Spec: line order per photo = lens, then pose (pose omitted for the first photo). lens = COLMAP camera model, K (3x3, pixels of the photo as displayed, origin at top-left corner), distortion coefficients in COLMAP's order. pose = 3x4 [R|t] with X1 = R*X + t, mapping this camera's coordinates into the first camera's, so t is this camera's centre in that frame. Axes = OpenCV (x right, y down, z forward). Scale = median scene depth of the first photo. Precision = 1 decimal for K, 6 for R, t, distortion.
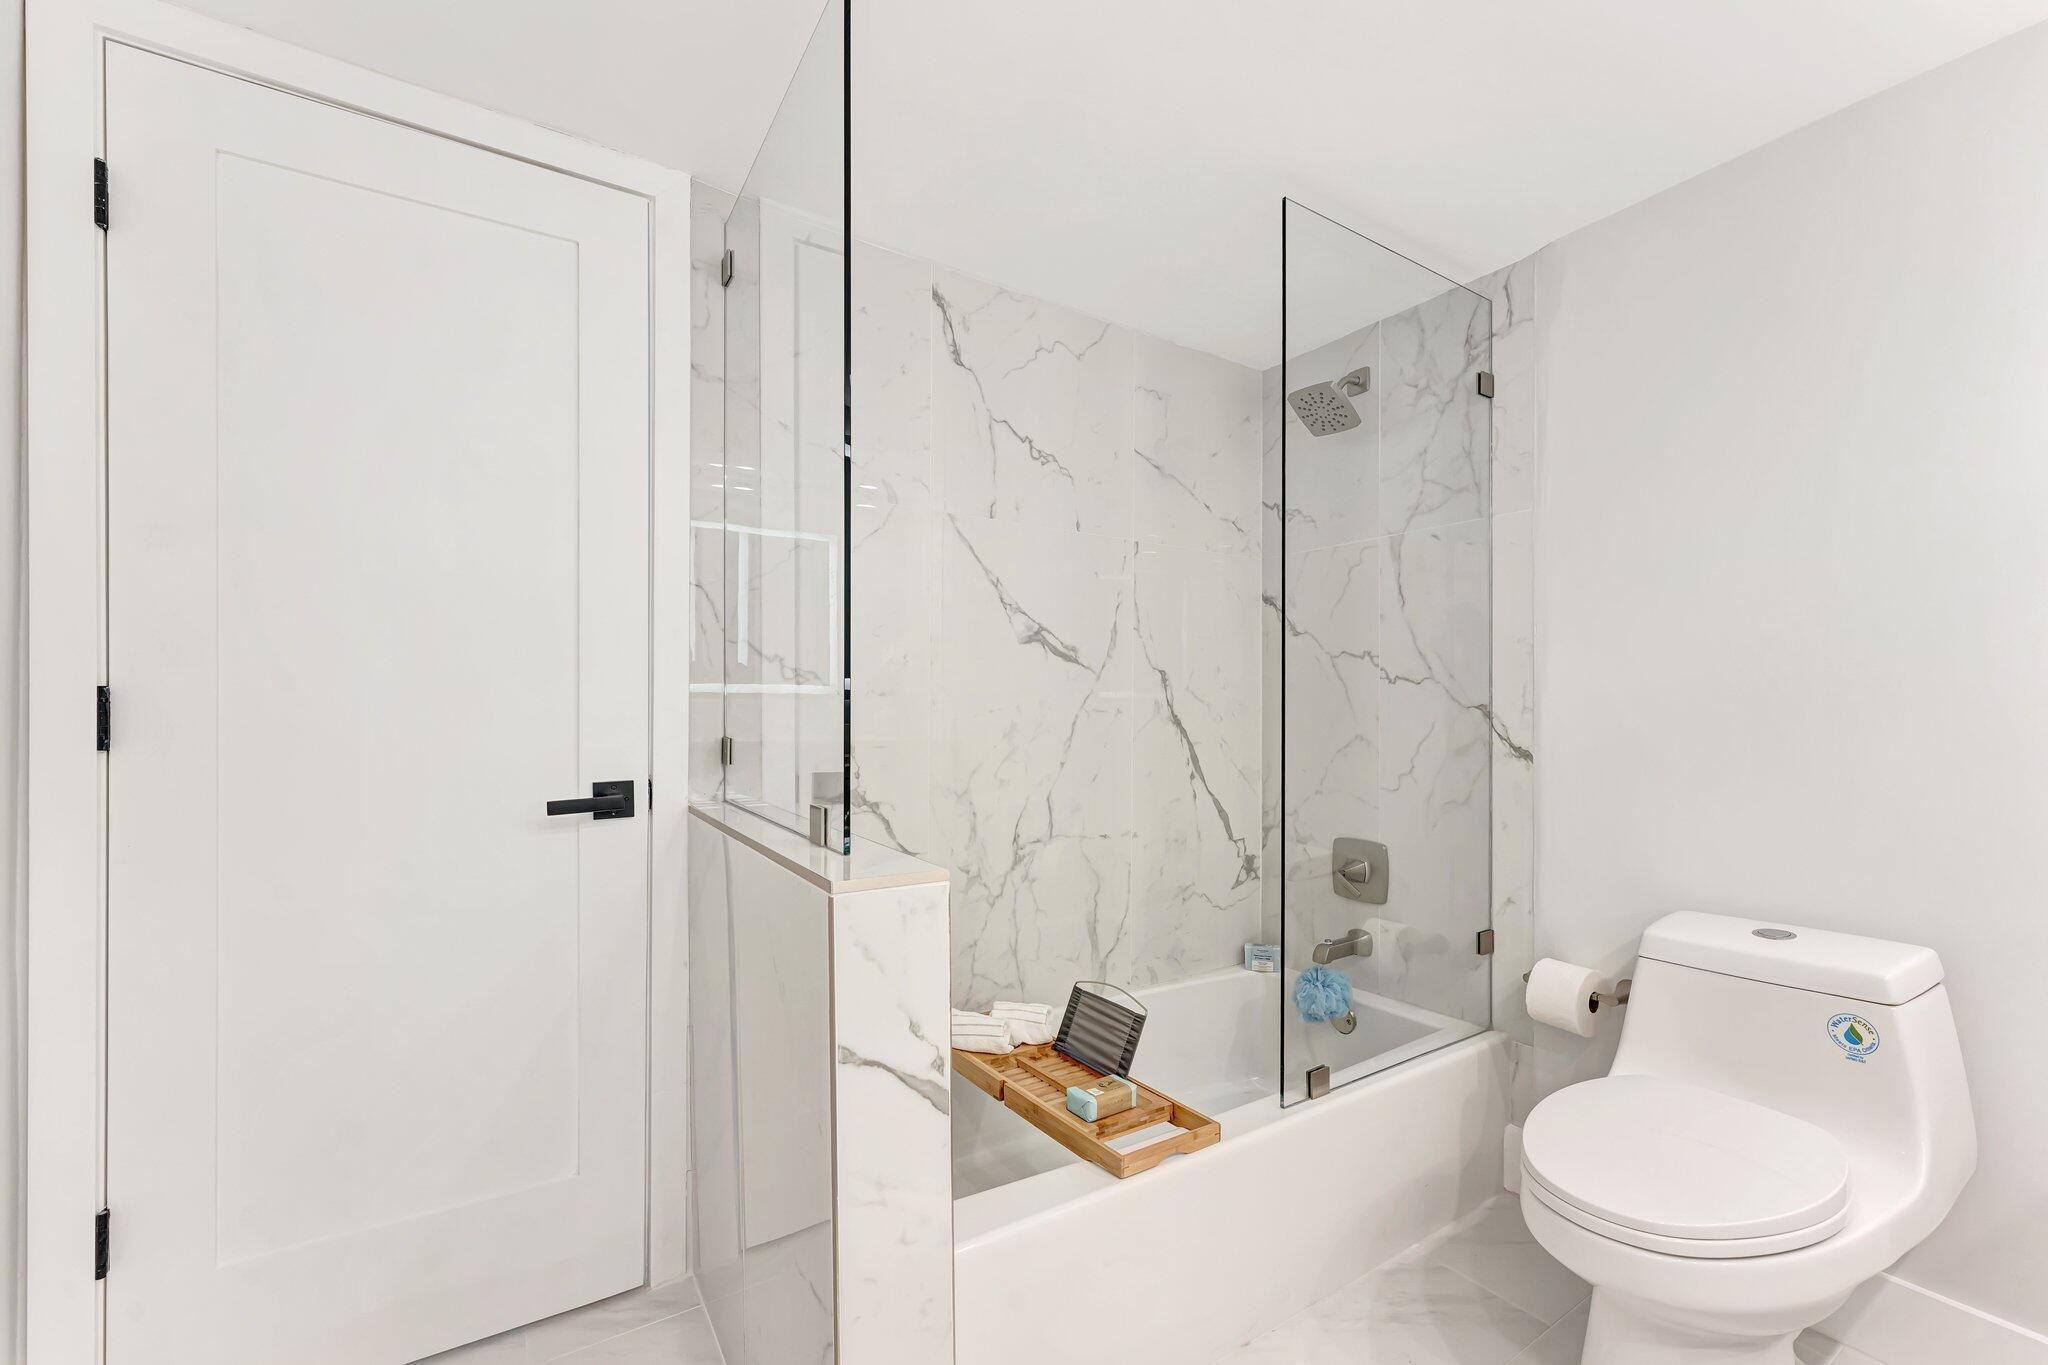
lens RADIAL K [[840.6, 0, 1024.0], [0, 840.6, 682.5], [0, 0, 1]] dist [-0.000132, -0.000136]
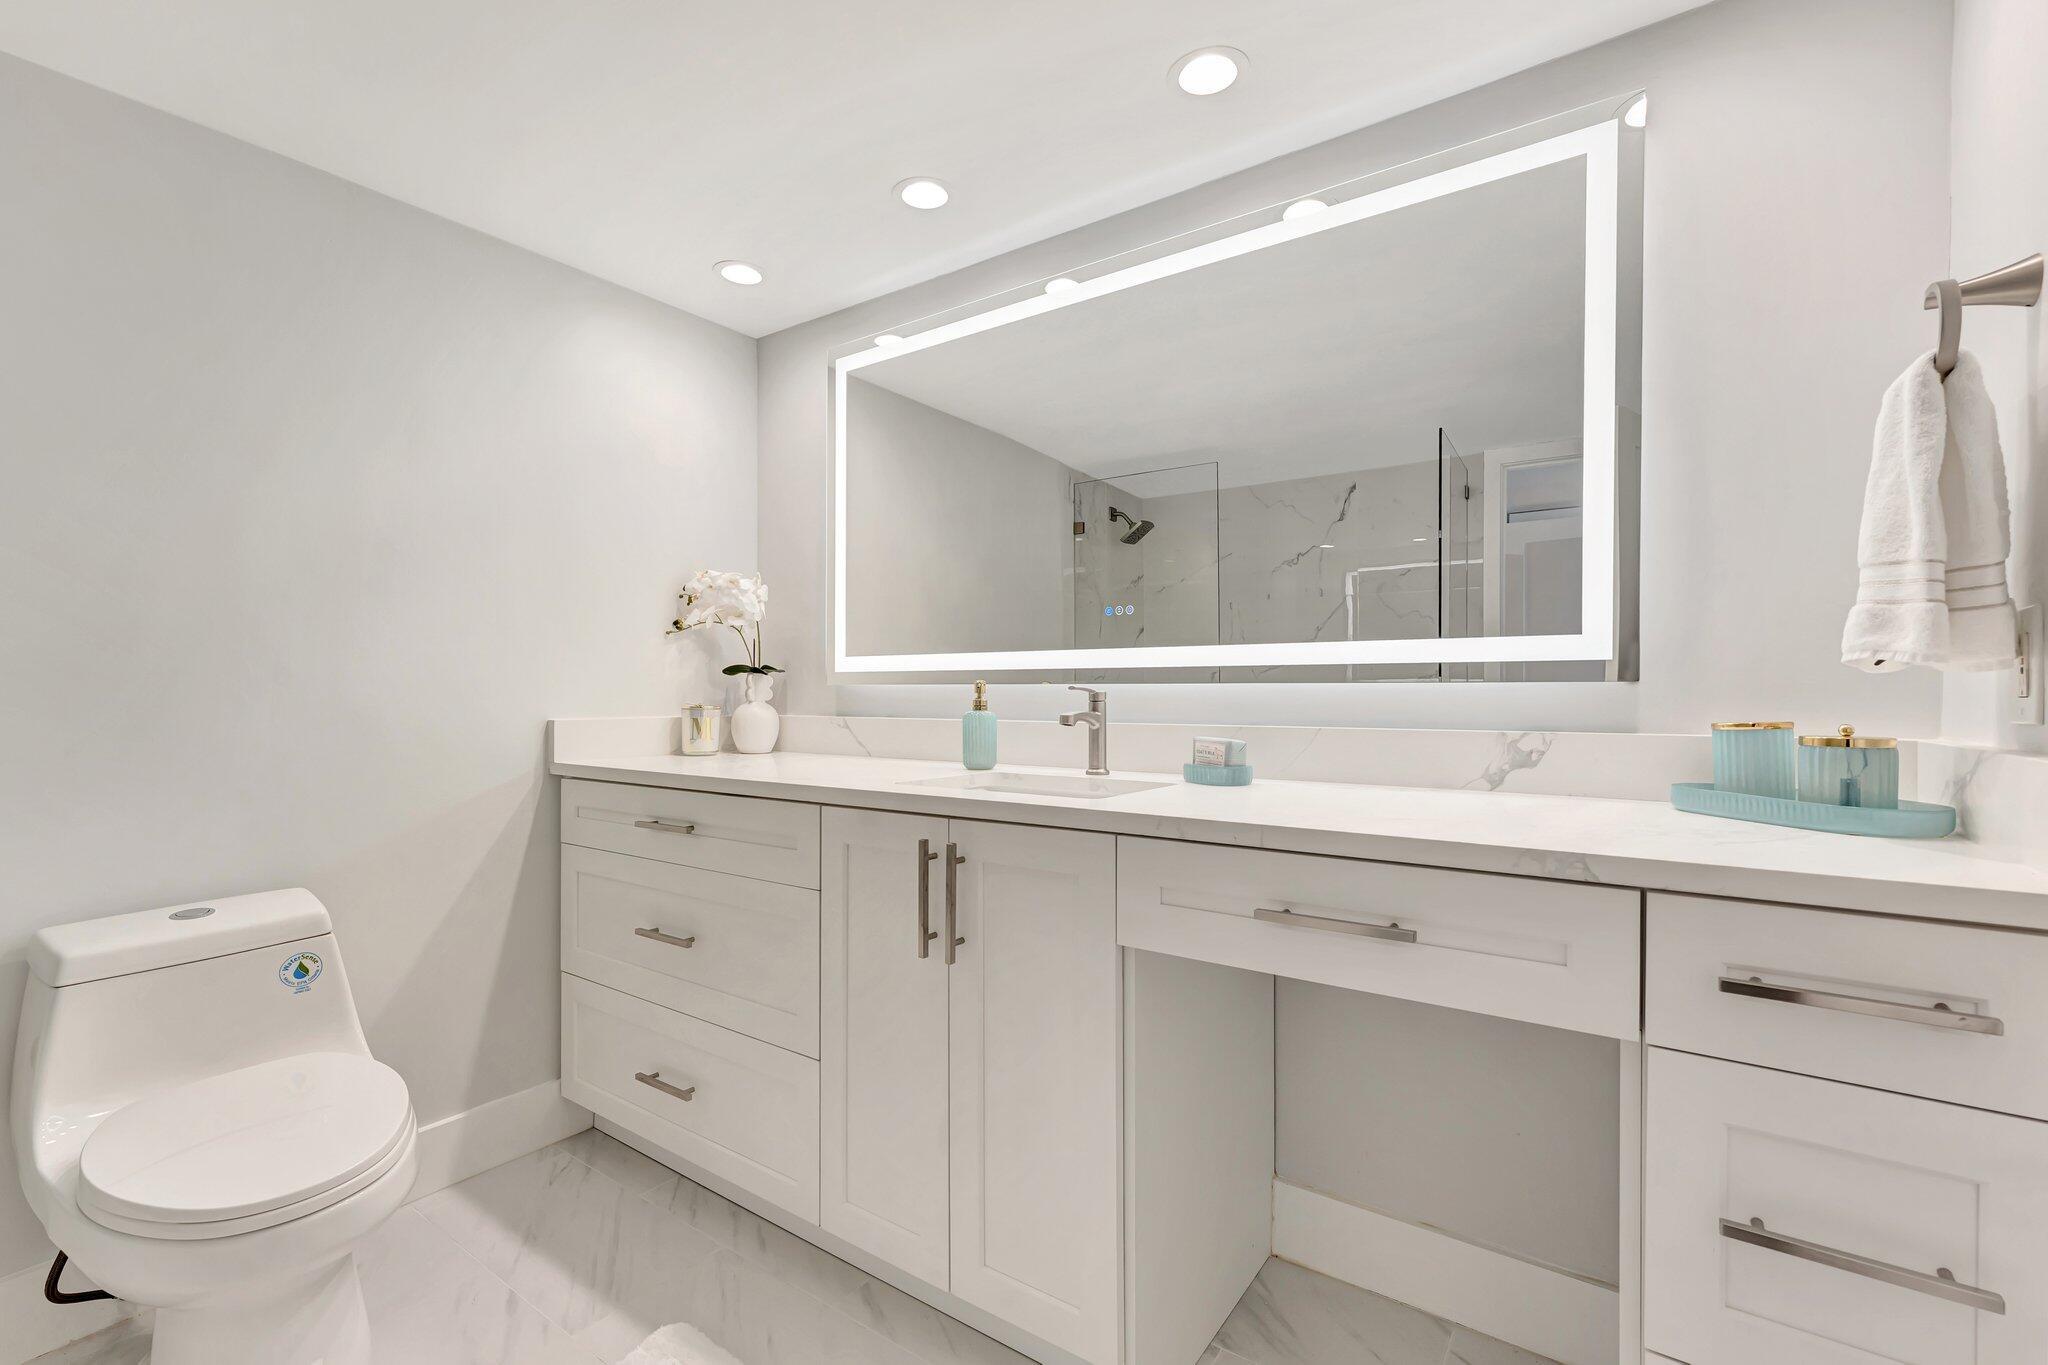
lens RADIAL K [[904.0, 0, 1024.0], [0, 904.0, 682.5], [0, 0, 1]] dist [0.000741, 0.000561]
pose [[-0.362090, 0.012934, 0.932053, -0.323823], [-0.023448, 0.999461, -0.022978, 0.017141], [-0.931848, -0.030175, -0.361592, 0.321428]]
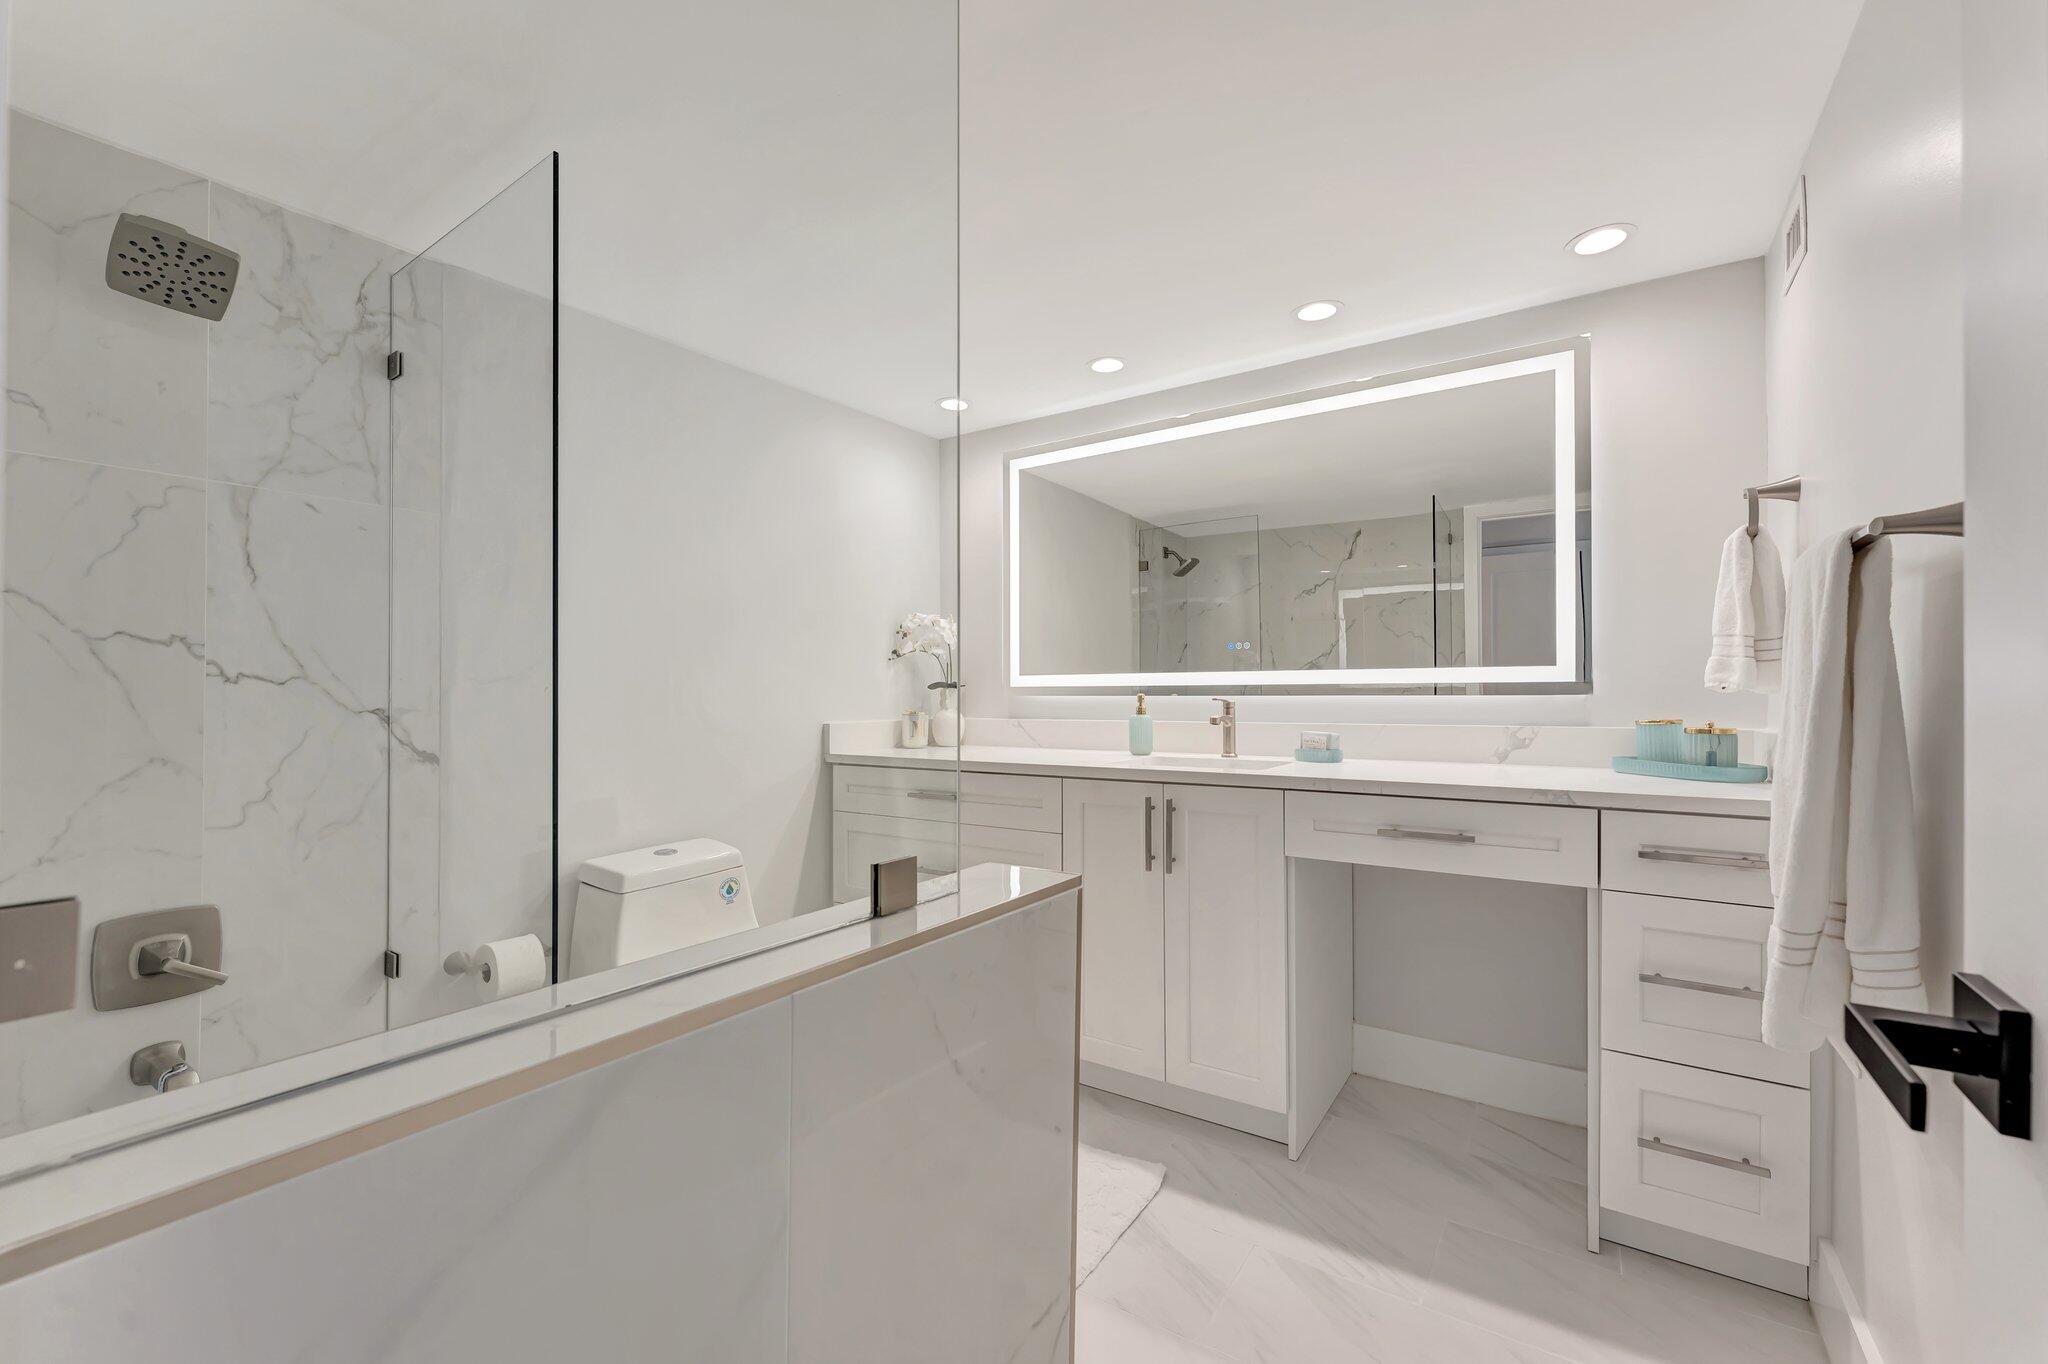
lens RADIAL K [[840.6, 0, 1024.0], [0, 840.6, 682.0], [0, 0, 1]] dist [-0.000132, -0.000136]
pose [[-0.375395, 0.014948, 0.926744, -0.540631], [-0.014008, 0.999664, -0.021799, 0.006994], [-0.926759, -0.021165, -0.375059, 0.659813]]
